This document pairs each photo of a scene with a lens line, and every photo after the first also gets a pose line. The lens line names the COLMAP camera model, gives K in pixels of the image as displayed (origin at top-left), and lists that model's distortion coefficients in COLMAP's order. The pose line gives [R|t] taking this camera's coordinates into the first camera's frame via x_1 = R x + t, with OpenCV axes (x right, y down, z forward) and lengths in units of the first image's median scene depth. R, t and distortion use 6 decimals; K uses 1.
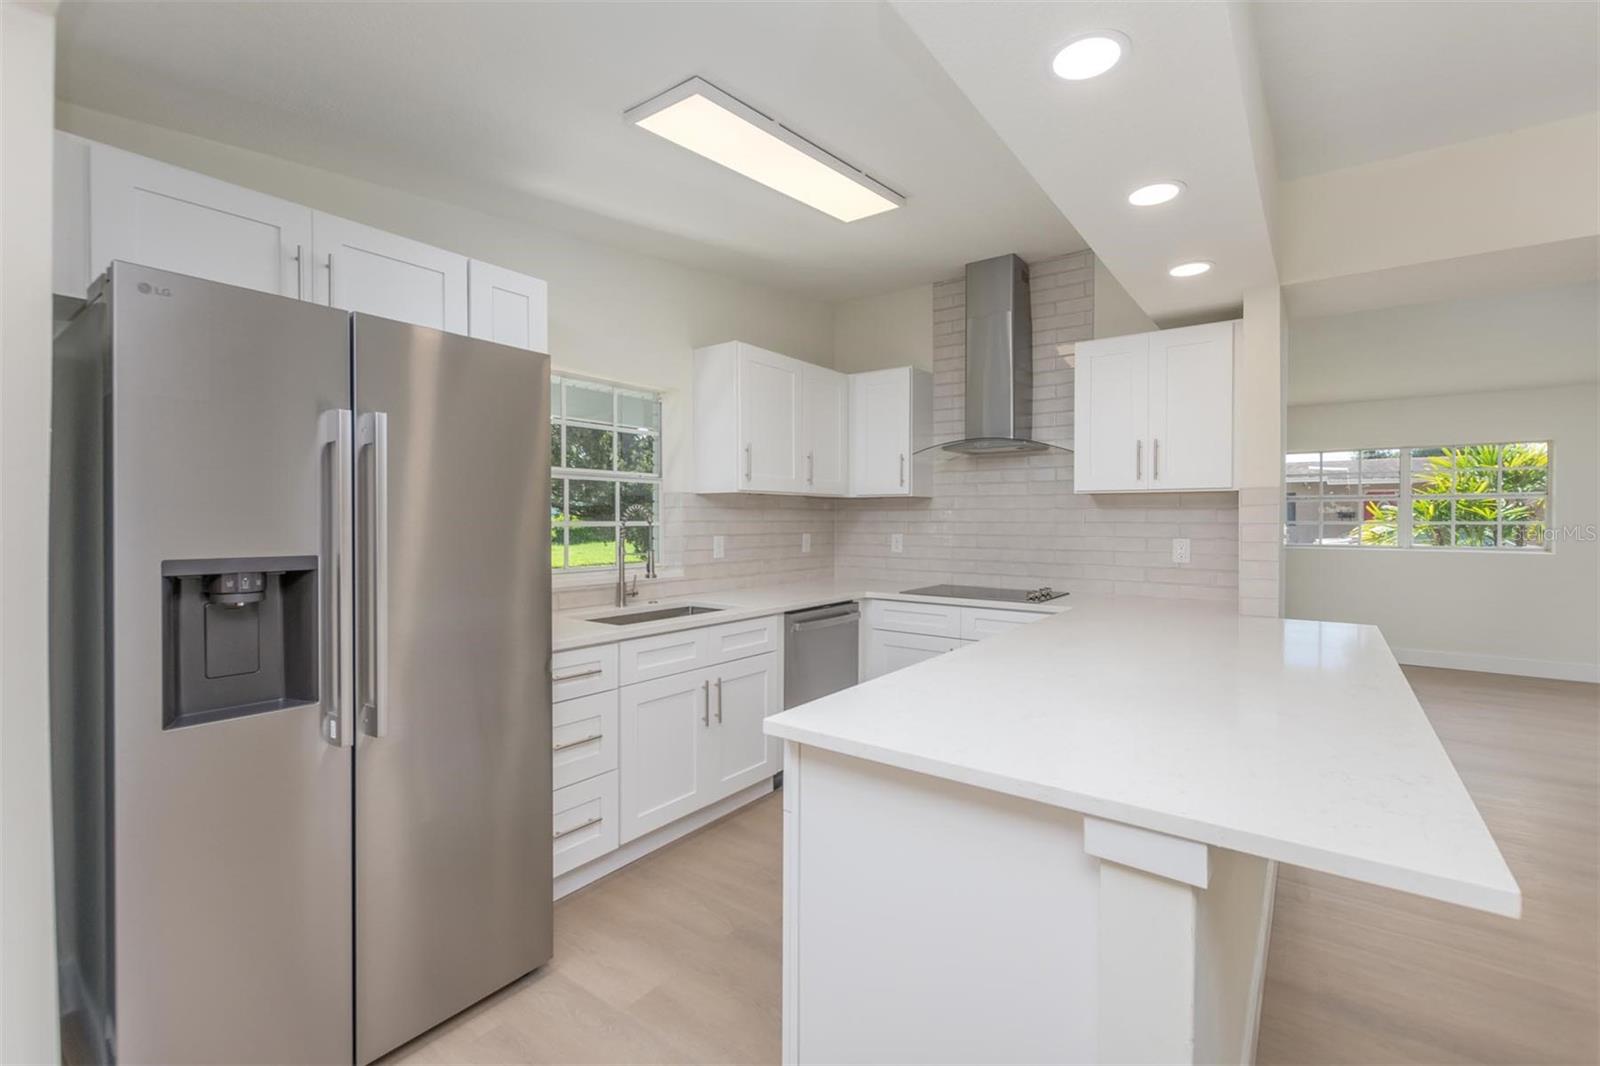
lens RADIAL K [[697.1, 0, 791.8], [0, 697.1, 526.0], [0, 0, 1]] dist [0.003832, -0.000796]
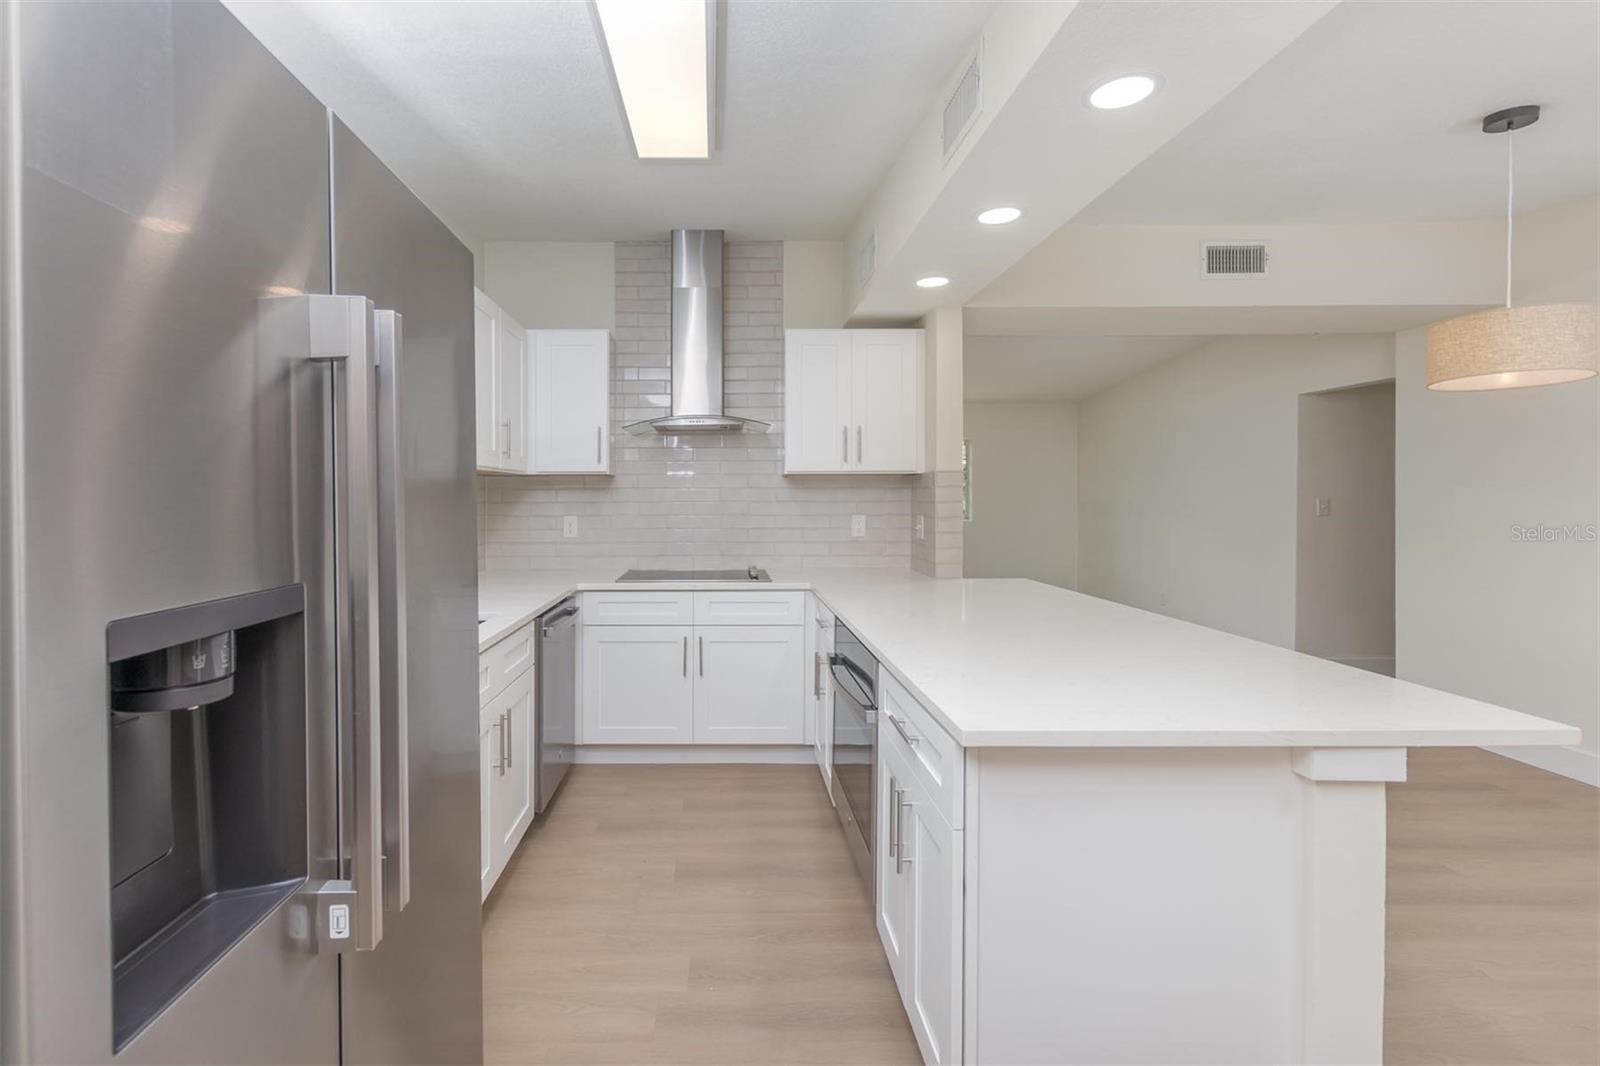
lens RADIAL K [[736.6, 0, 714.1], [0, 736.6, 512.5], [0, 0, 1]] dist [-0.002088, -0.001223]
pose [[0.800132, -0.018001, 0.599554, -0.332103], [0.012145, 0.999831, 0.013811, -0.005478], [-0.599702, -0.003769, 0.800215, 0.176896]]
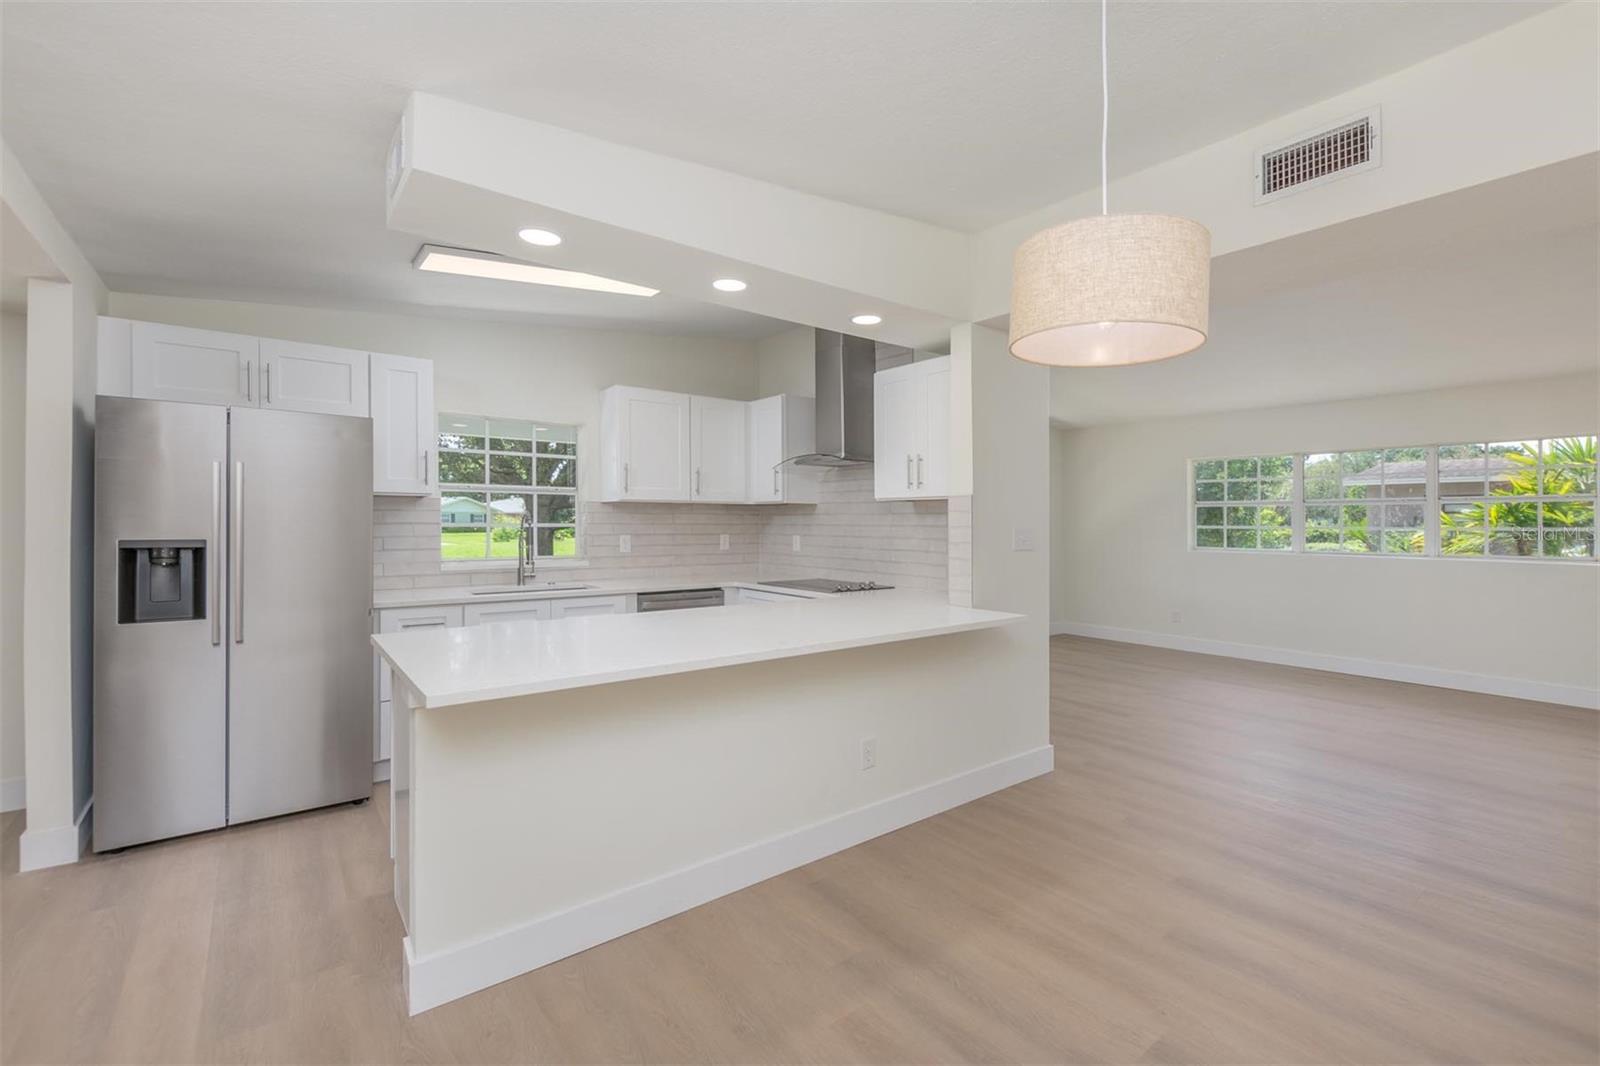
lens RADIAL K [[697.1, 0, 798.1], [0, 697.1, 532.4], [0, 0, 1]] dist [0.003832, -0.000796]
pose [[0.965320, 0.005926, -0.261001, 0.578920], [-0.005402, 0.999982, 0.002722, 0.004137], [0.261013, -0.001217, 0.965335, -0.167538]]
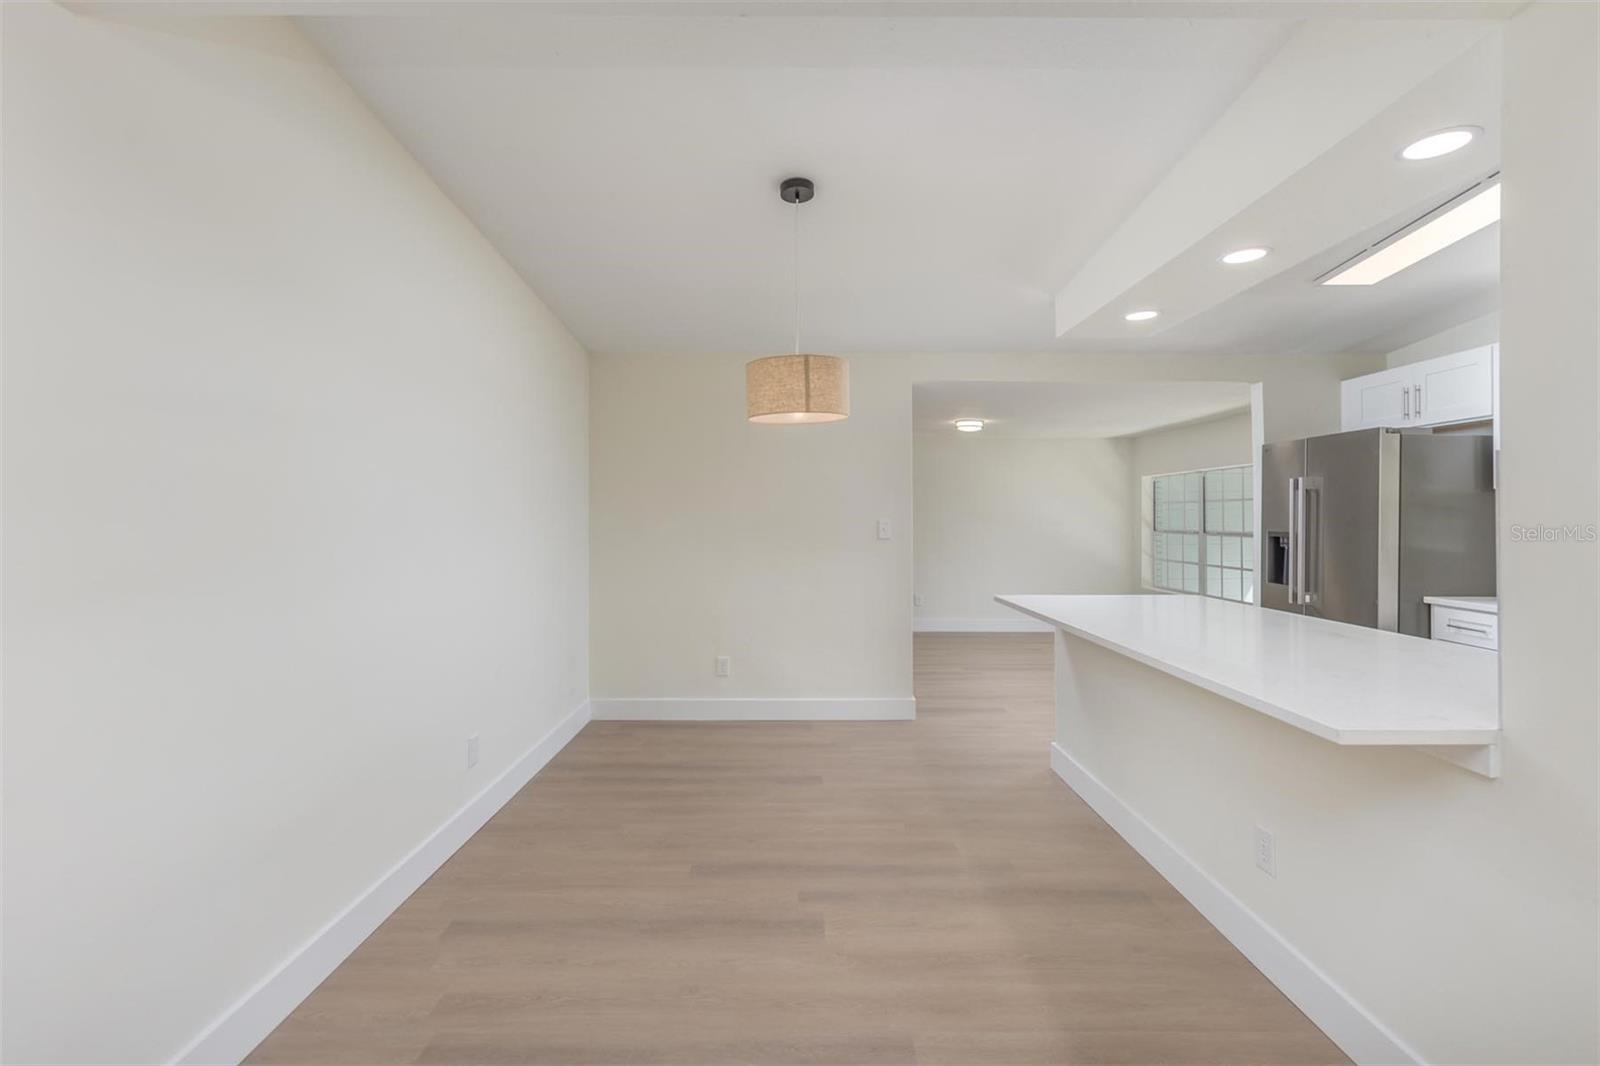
lens RADIAL K [[697.1, 0, 825.6], [0, 697.1, 513.5], [0, 0, 1]] dist [0.003832, -0.000796]
pose [[-0.778532, -0.006619, -0.627570, 1.099164], [-0.010922, 0.999936, 0.003004, -0.008748], [0.627510, 0.009193, -0.778554, 0.879610]]
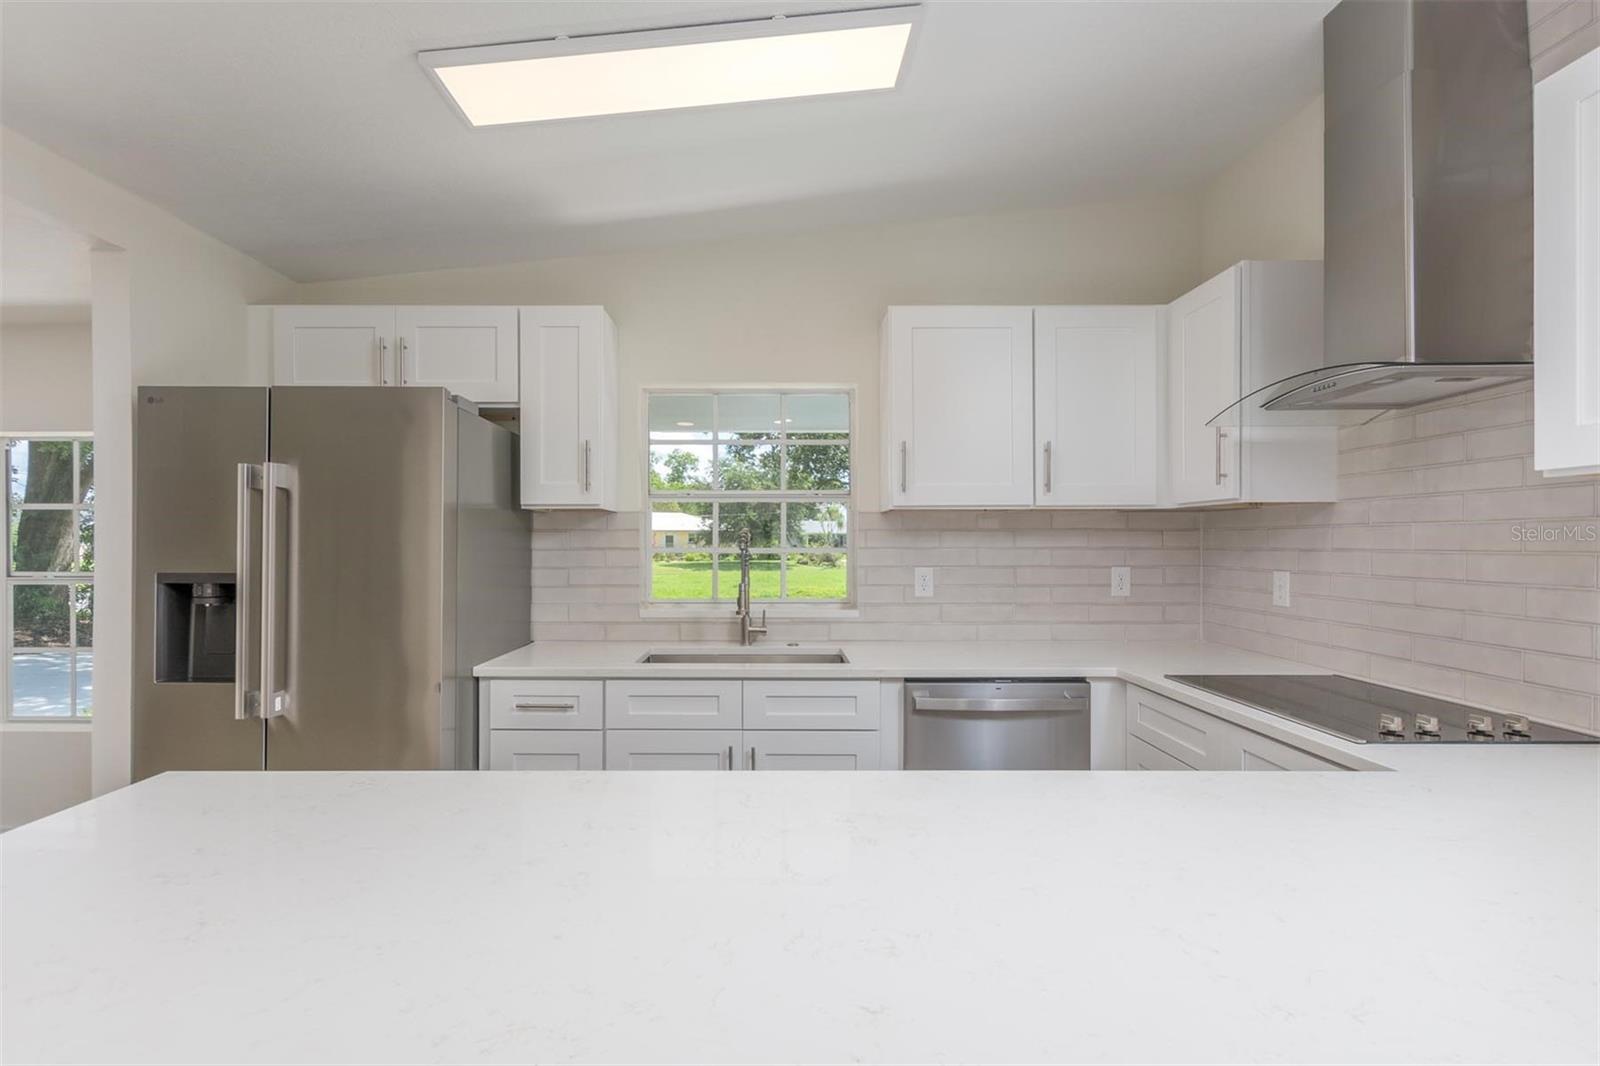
lens RADIAL K [[736.6, 0, 776.8], [0, 736.6, 544.2], [0, 0, 1]] dist [-0.002088, -0.001223]
pose [[0.603343, -0.001472, -0.797480, 0.468312], [-0.006823, 0.999952, -0.007008, -0.004695], [0.797453, 0.009669, 0.603304, 0.422650]]
